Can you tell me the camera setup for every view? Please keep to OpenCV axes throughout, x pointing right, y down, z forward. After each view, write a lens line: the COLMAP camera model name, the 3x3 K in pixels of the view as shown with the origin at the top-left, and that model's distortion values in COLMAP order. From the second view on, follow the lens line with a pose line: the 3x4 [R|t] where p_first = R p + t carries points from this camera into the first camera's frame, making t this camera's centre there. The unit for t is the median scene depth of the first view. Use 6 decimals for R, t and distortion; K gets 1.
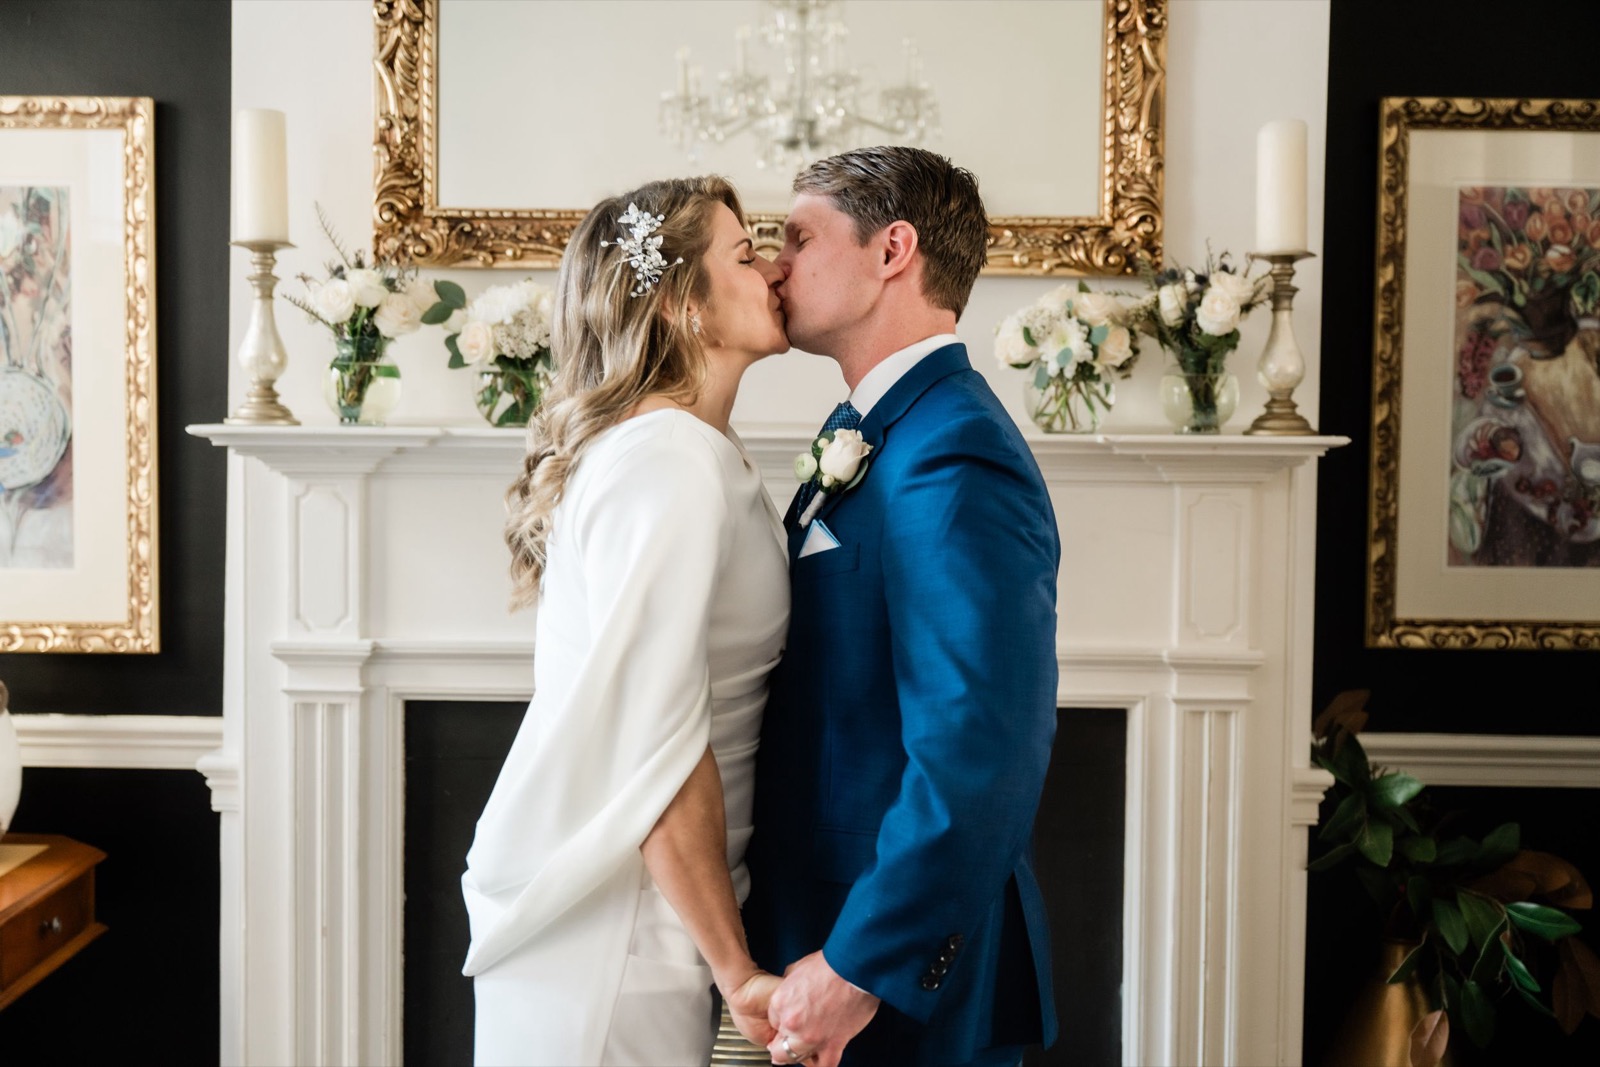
lens RADIAL K [[1472.9, 0, 796.4], [0, 1472.9, 595.2], [0, 0, 1]] dist [0.003559, -0.007375]
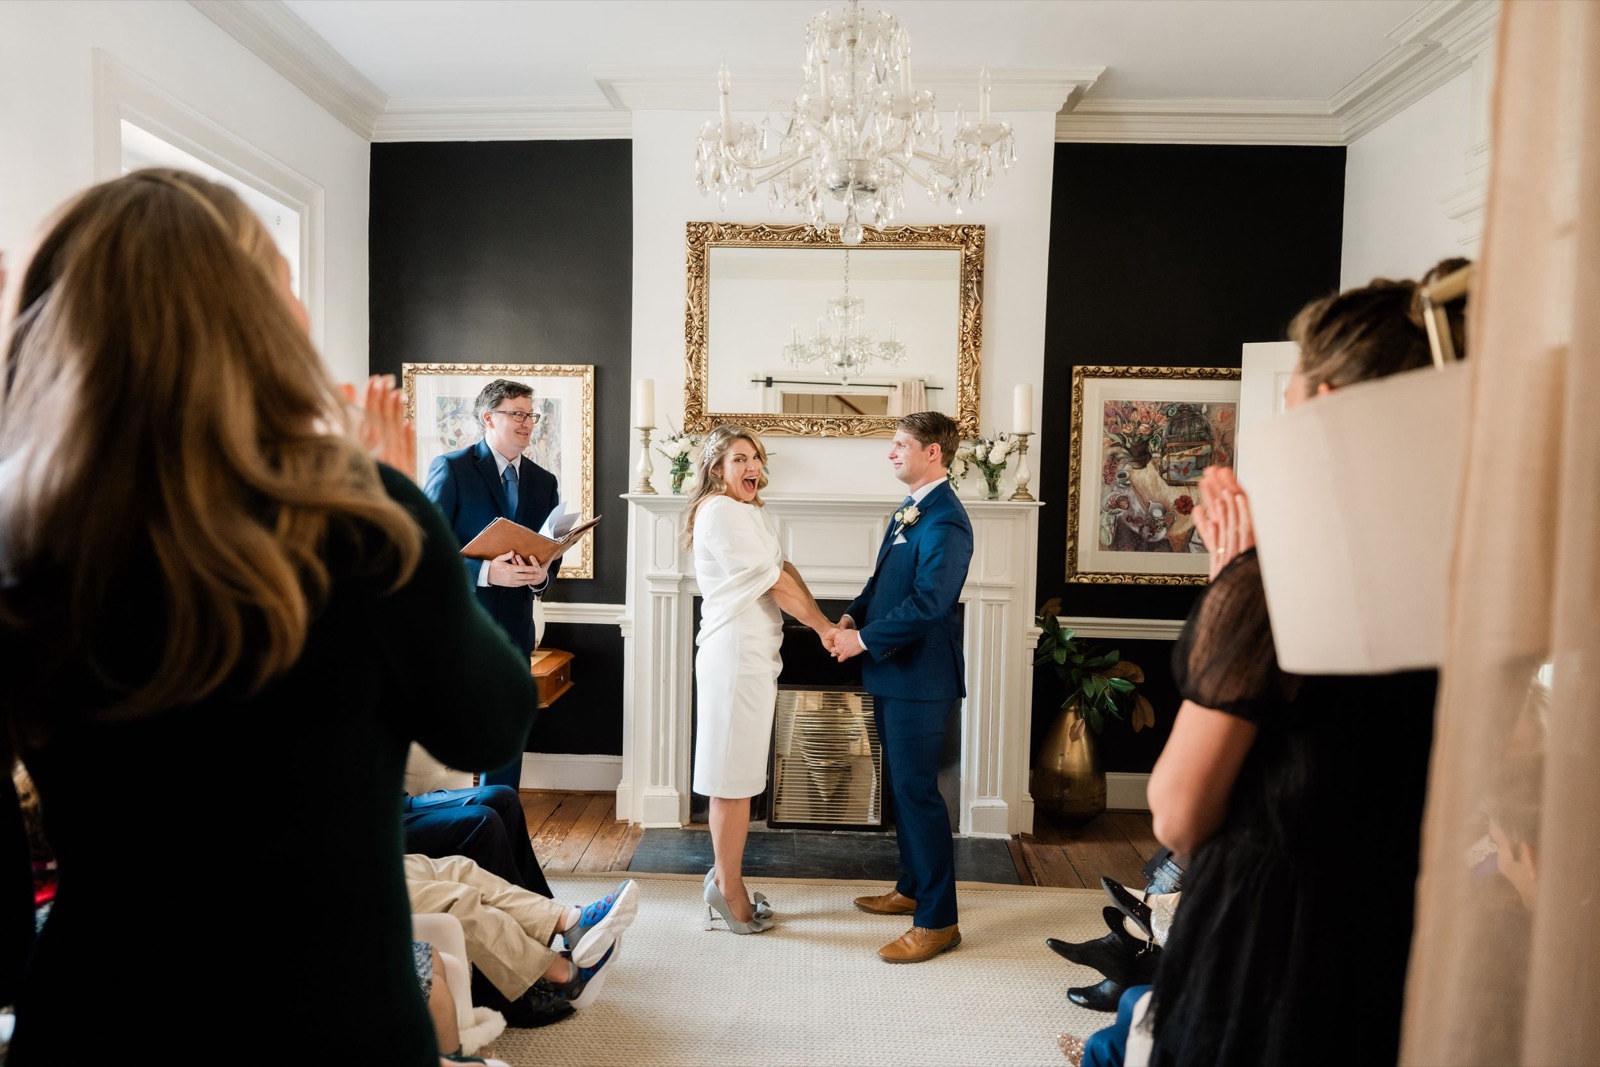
lens RADIAL K [[652.0, 0, 817.8], [0, 652.0, 558.8], [0, 0, 1]] dist [0.000508, -0.000040]
pose [[0.999340, 0.010884, -0.034657, 0.001190], [-0.011010, 0.999933, -0.003441, 0.003837], [0.034618, 0.003820, 0.999393, -0.162625]]
